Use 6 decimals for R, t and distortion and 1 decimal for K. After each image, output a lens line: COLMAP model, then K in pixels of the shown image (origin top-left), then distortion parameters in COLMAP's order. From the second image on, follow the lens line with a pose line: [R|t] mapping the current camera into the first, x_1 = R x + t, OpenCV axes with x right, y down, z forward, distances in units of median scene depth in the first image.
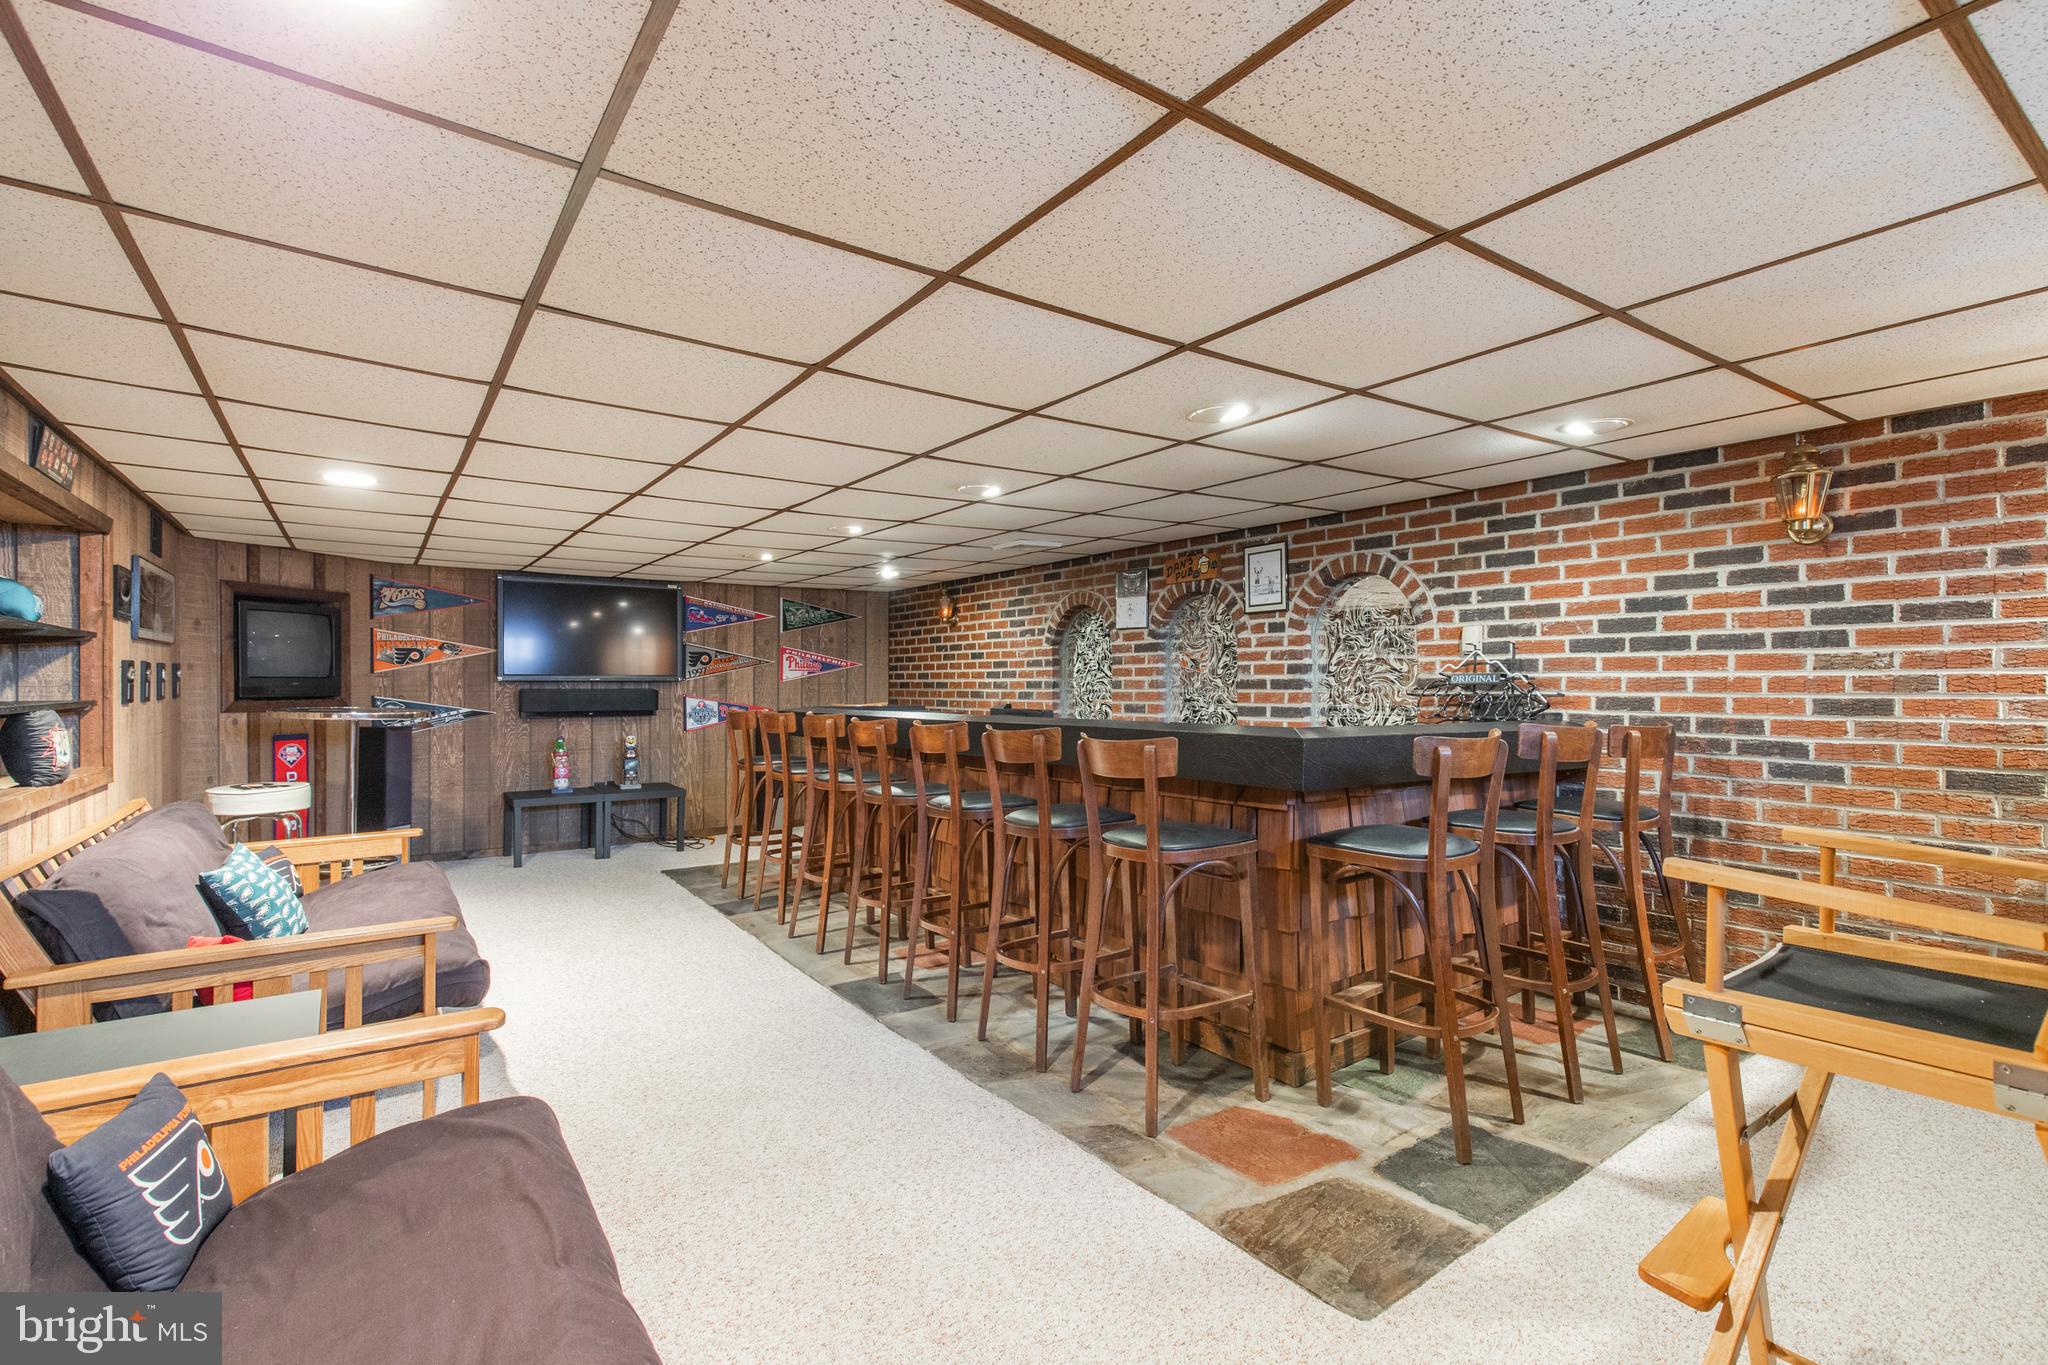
lens RADIAL K [[932.8, 0, 1016.4], [0, 932.8, 679.9], [0, 0, 1]] dist [0.004096, -0.000549]
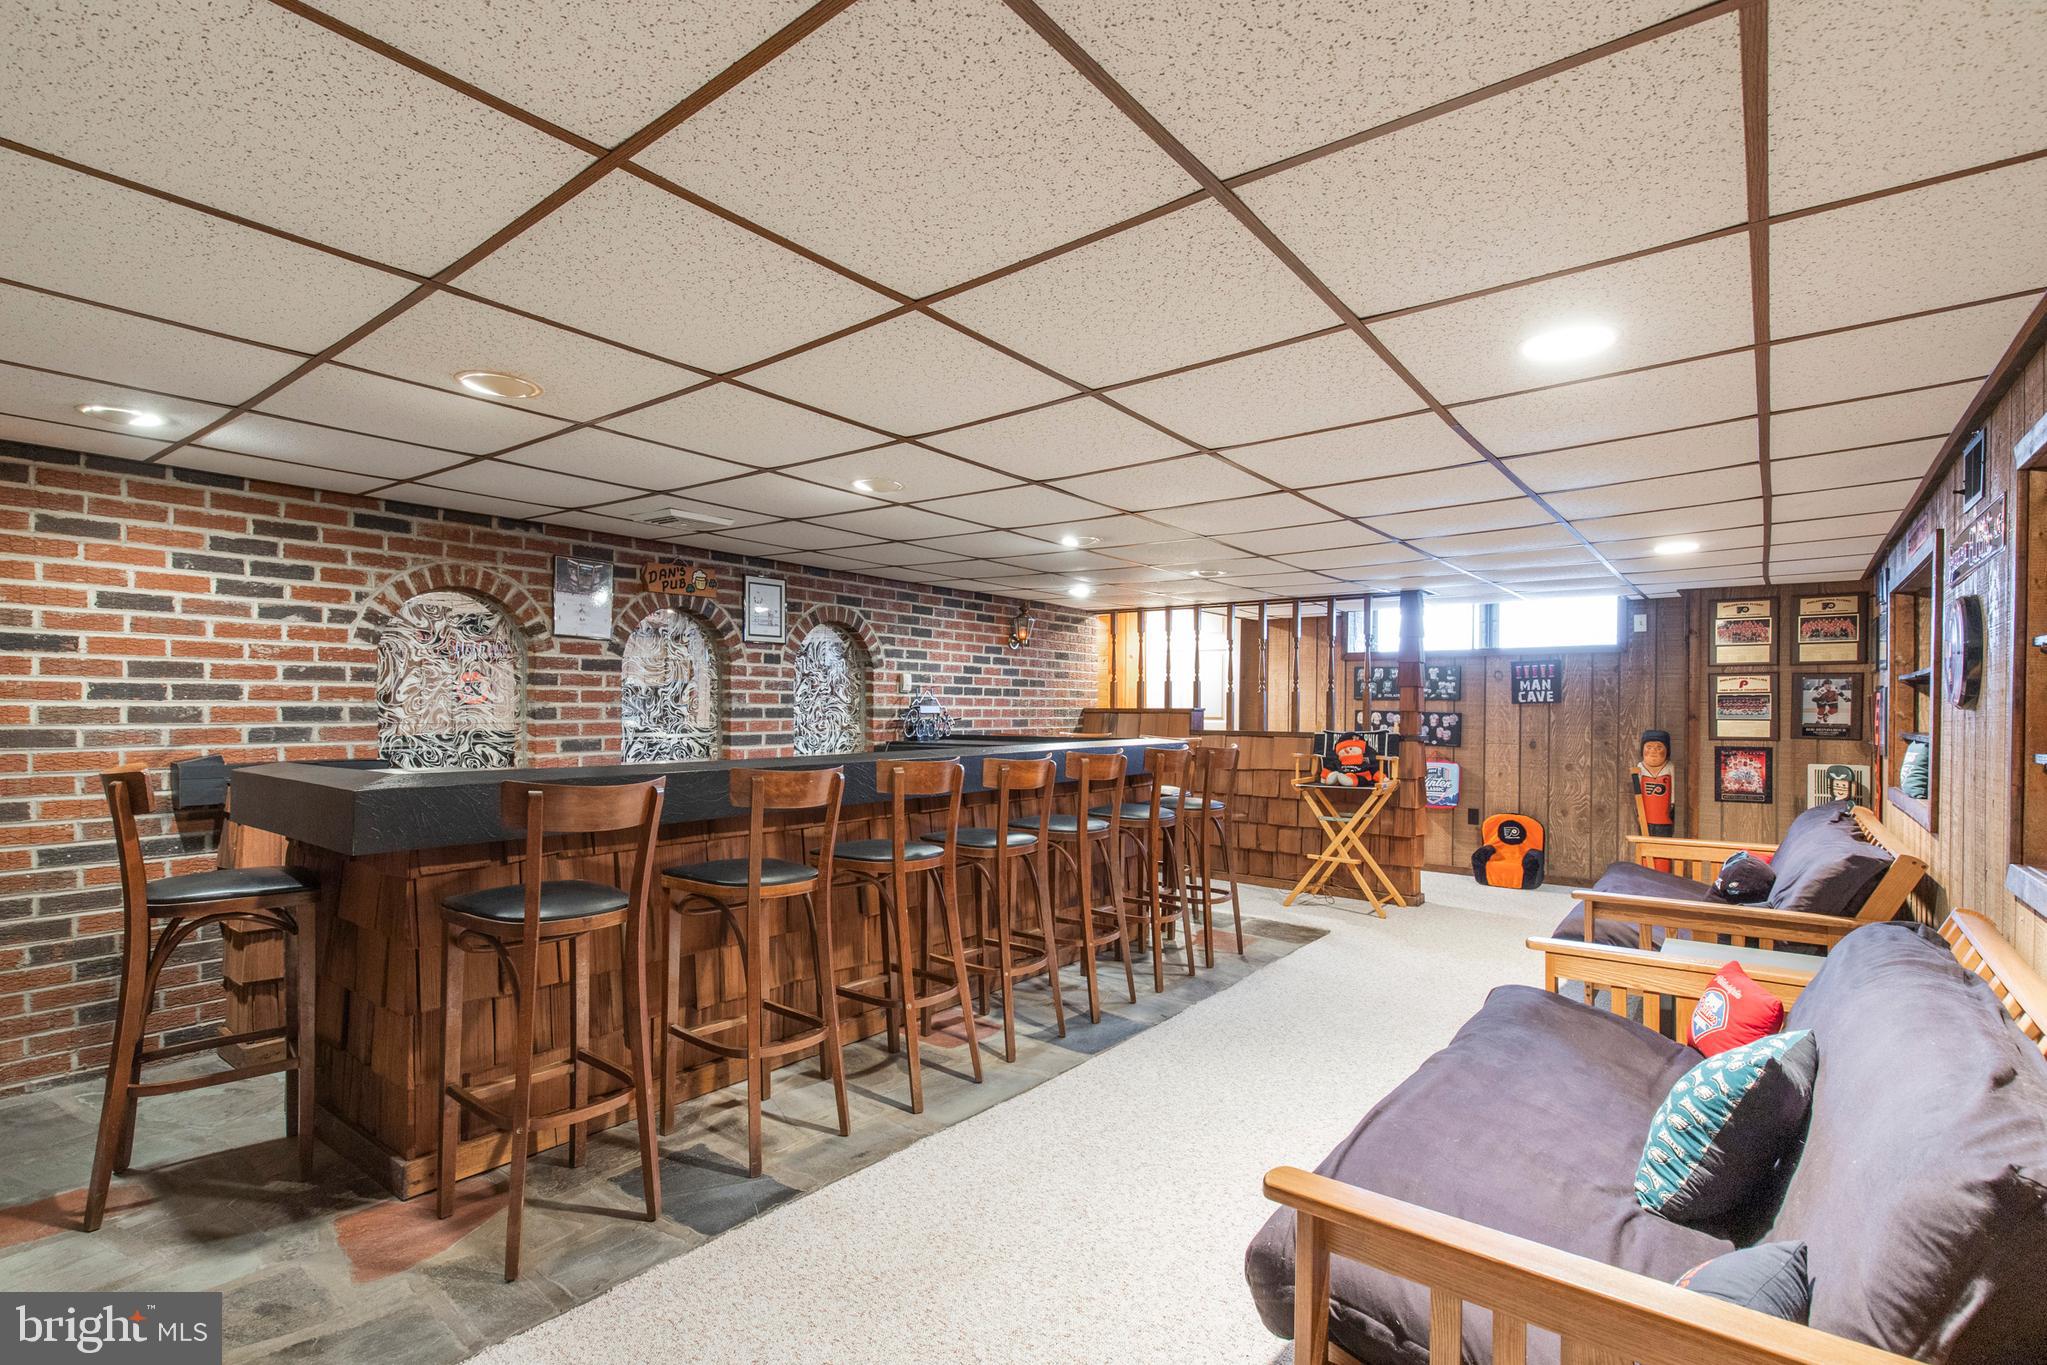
lens RADIAL K [[932.3, 0, 1019.2], [0, 932.3, 700.9], [0, 0, 1]] dist [0.004096, -0.000549]
pose [[-0.283667, 0.014773, 0.958809, -0.806378], [-0.002617, 0.999866, -0.016180, 0.007337], [-0.958919, -0.007099, -0.283590, 1.033951]]
